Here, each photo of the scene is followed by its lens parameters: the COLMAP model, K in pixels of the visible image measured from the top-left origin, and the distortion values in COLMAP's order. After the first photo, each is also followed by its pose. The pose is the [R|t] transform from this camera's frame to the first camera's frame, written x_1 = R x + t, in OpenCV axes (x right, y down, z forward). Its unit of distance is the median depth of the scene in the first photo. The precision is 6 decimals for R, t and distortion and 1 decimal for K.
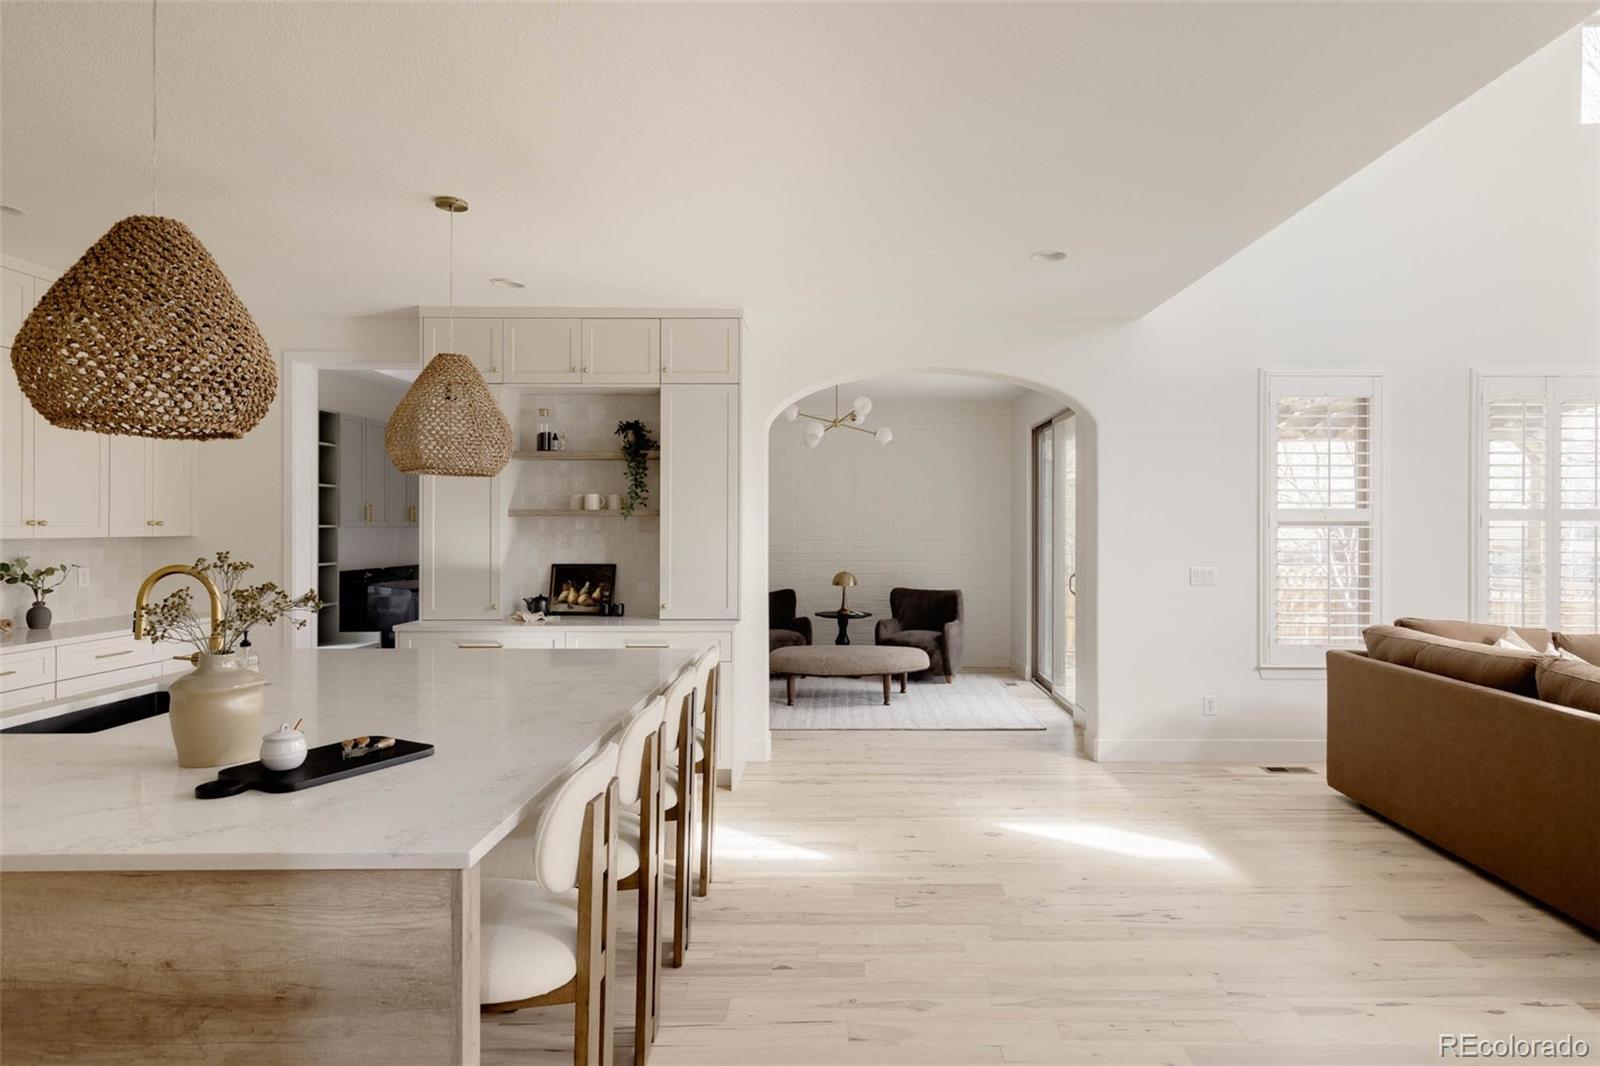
lens RADIAL K [[889.9, 0, 836.4], [0, 889.9, 529.0], [0, 0, 1]] dist [0.006602, -0.000883]
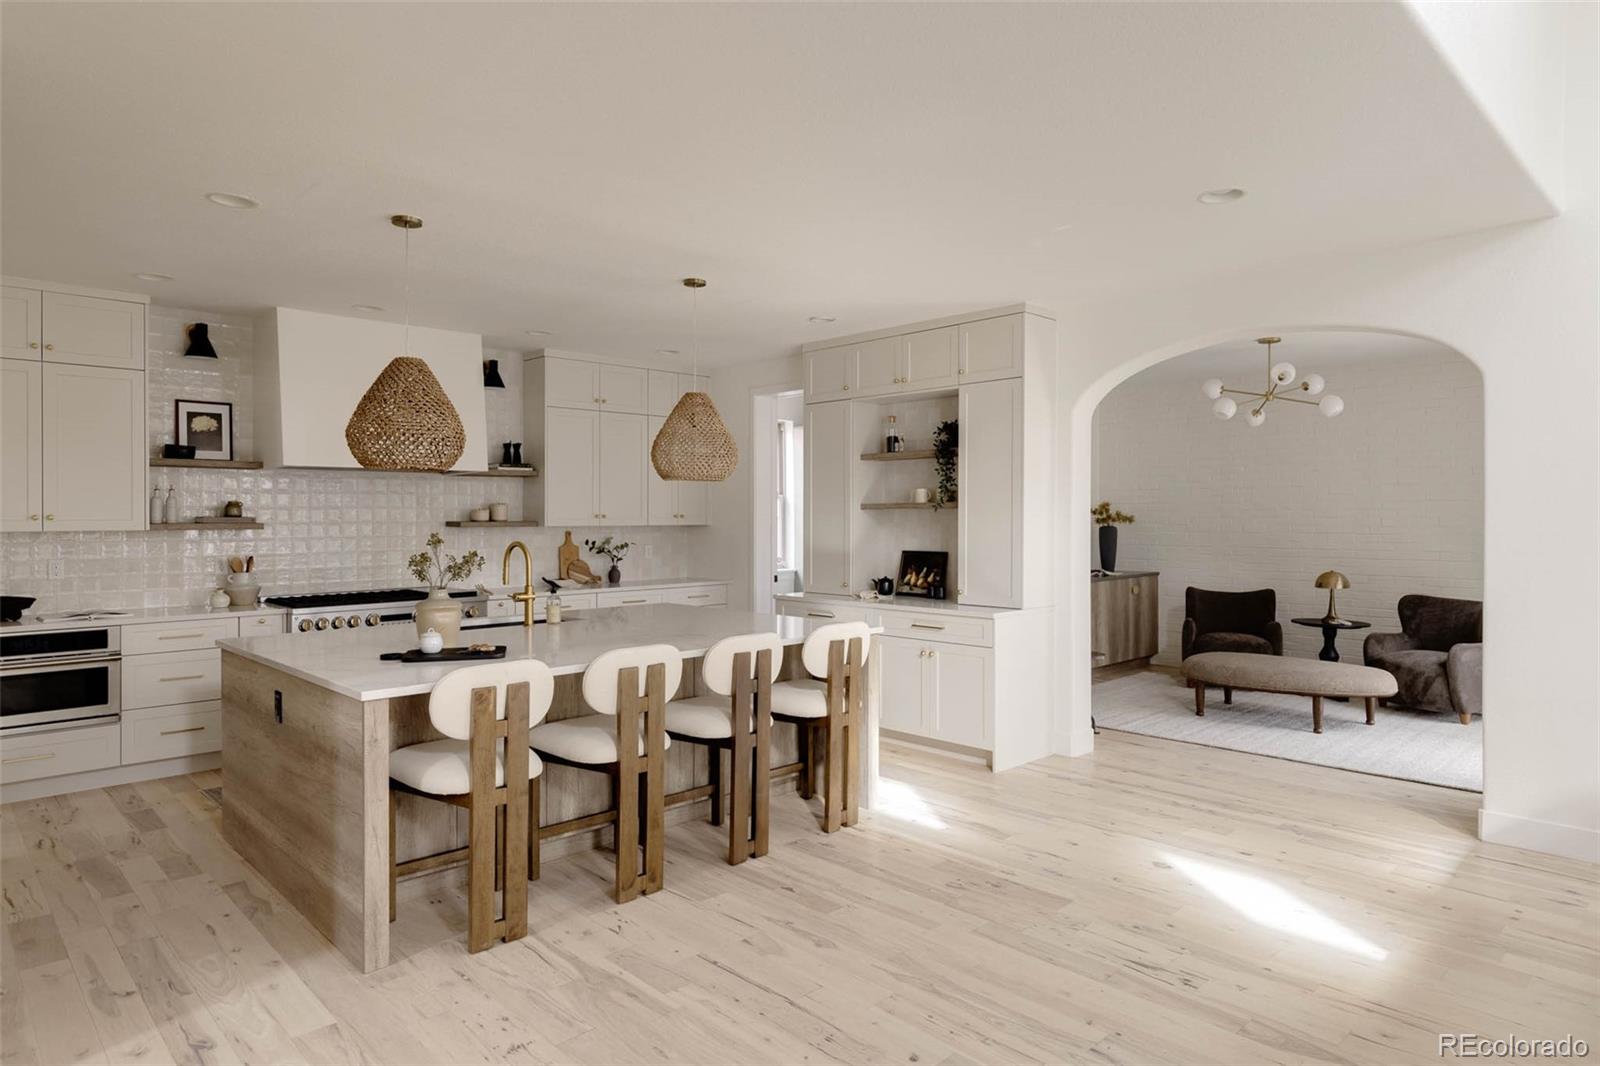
lens RADIAL K [[924.4, 0, 812.8], [0, 924.4, 524.4], [0, 0, 1]] dist [0.003565, -0.000825]
pose [[0.702258, 0.002400, -0.711918, 0.466134], [0.000665, 0.999992, 0.004027, 0.000857], [0.711922, -0.003301, 0.702251, 0.088480]]
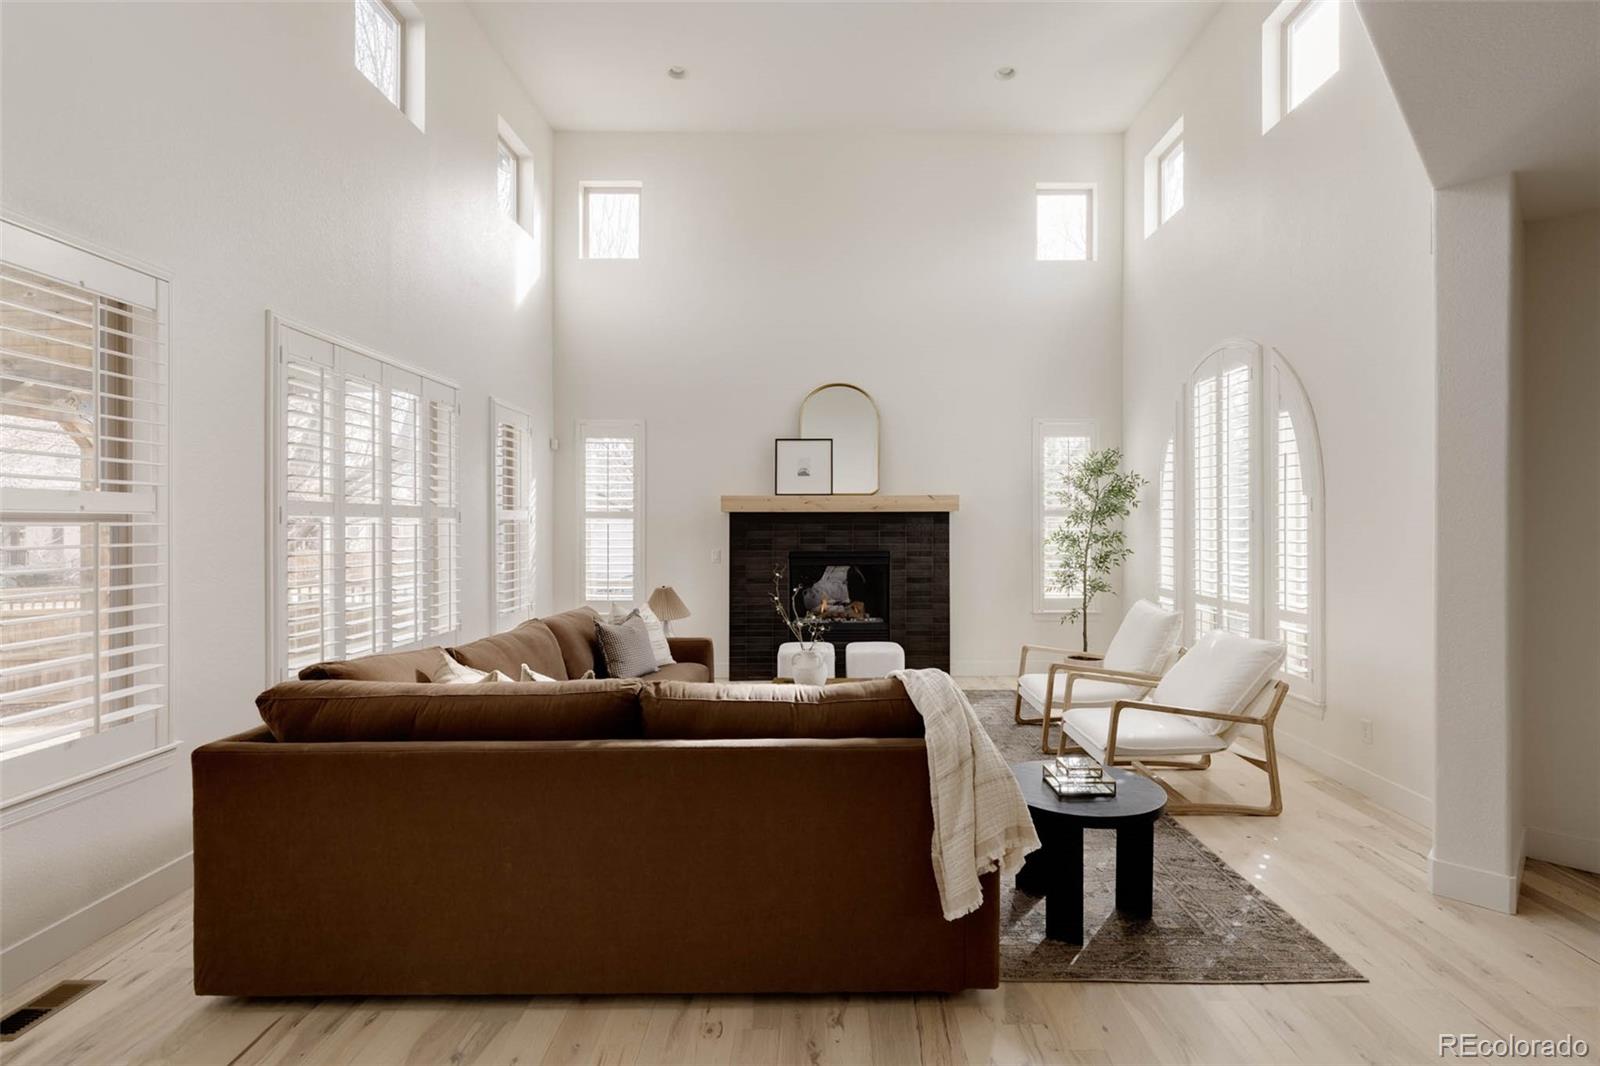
lens RADIAL K [[759.2, 0, 806.5], [0, 759.2, 527.8], [0, 0, 1]] dist [0.005675, 0.000848]
pose [[-0.023341, -0.004436, 0.999718, 0.069736], [0.001718, 0.999989, 0.004477, -0.000947], [-0.999726, 0.001822, -0.023333, 0.583520]]
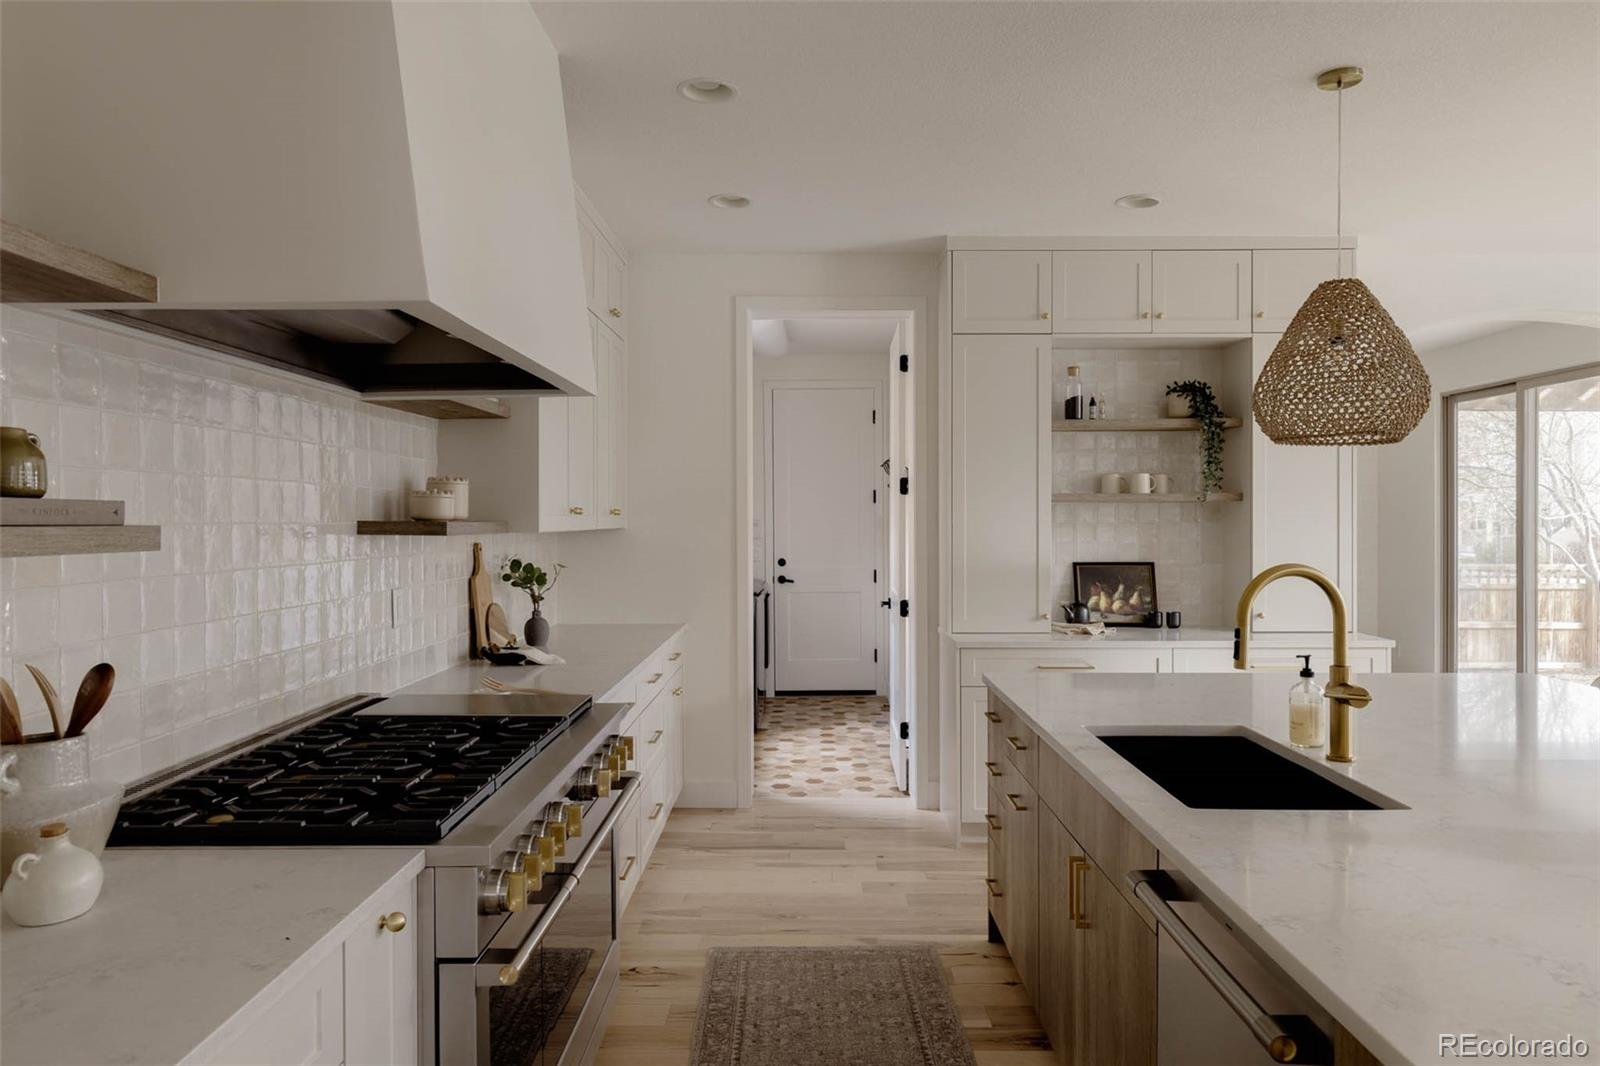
lens RADIAL K [[1024.5, 0, 799.7], [0, 1024.5, 524.6], [0, 0, 1]] dist [-0.004644, -0.002102]
pose [[0.999974, -0.003790, -0.006125, -0.584055], [0.003802, 0.999991, 0.001807, 0.003400], [0.006118, -0.001830, 0.999980, 0.089127]]
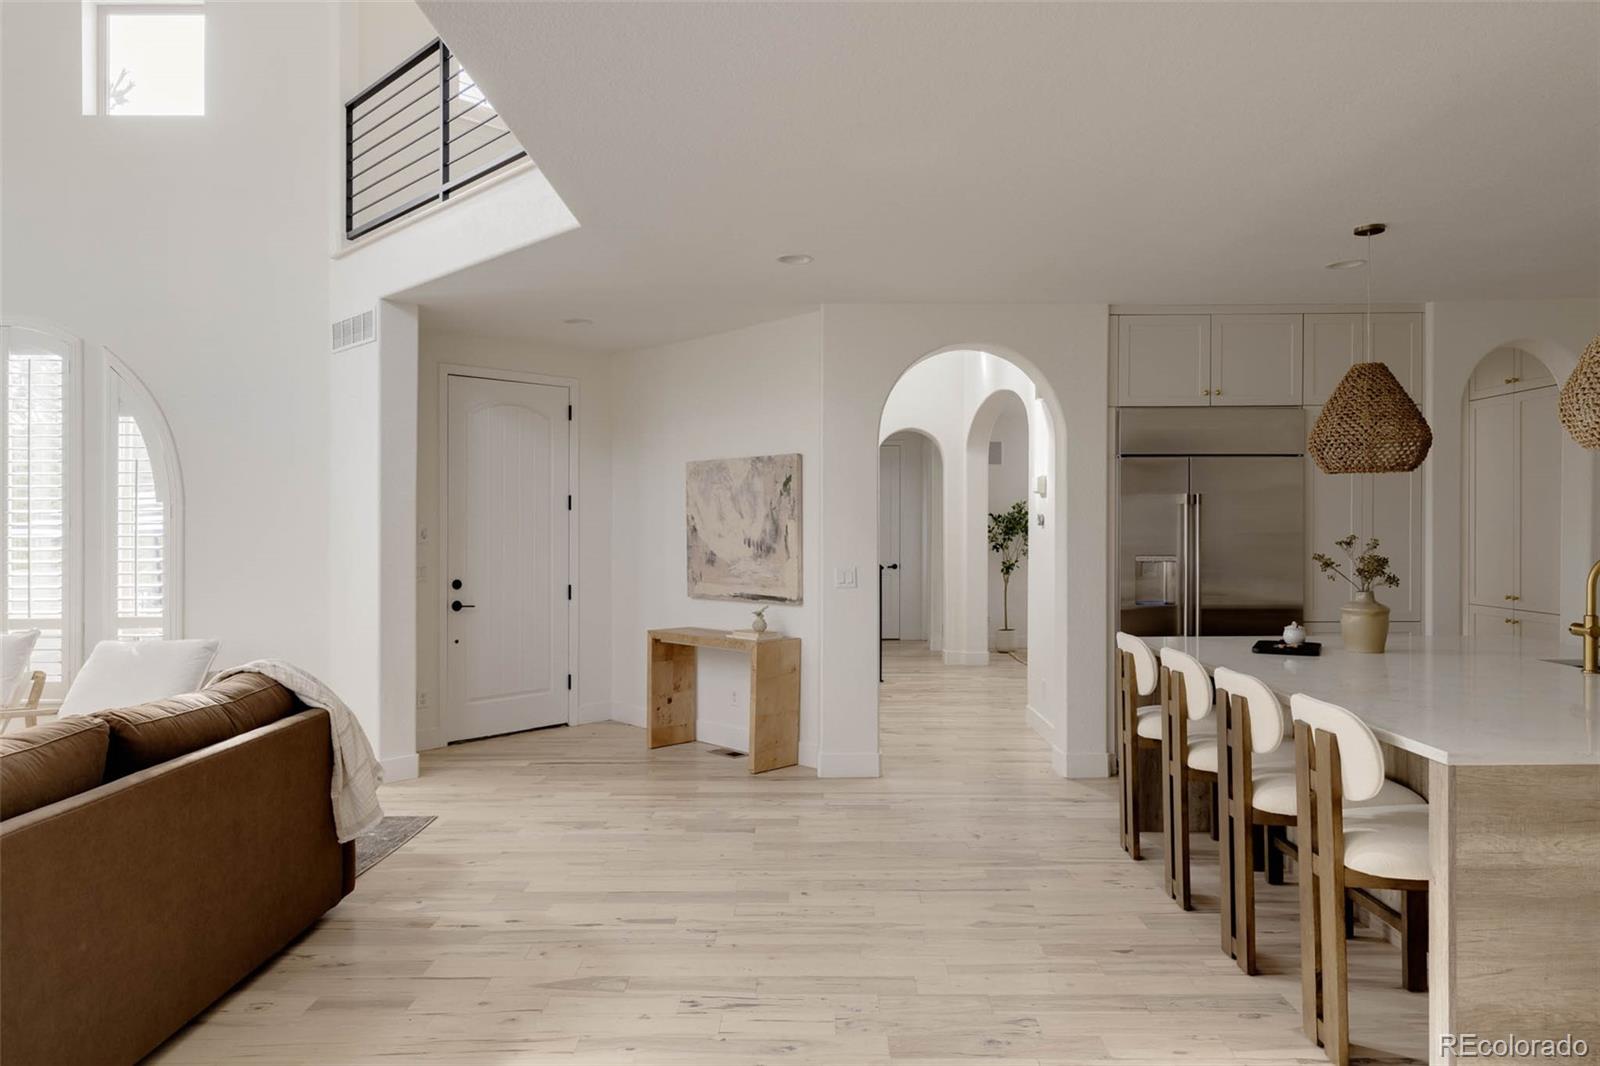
lens RADIAL K [[1024.5, 0, 809.8], [0, 1024.5, 529.1], [0, 0, 1]] dist [-0.004644, -0.002102]
pose [[-0.999952, 0.006168, -0.007619, 0.170349], [0.006160, 0.999980, 0.001090, 0.001907], [0.007625, 0.001043, -0.999970, 1.208392]]
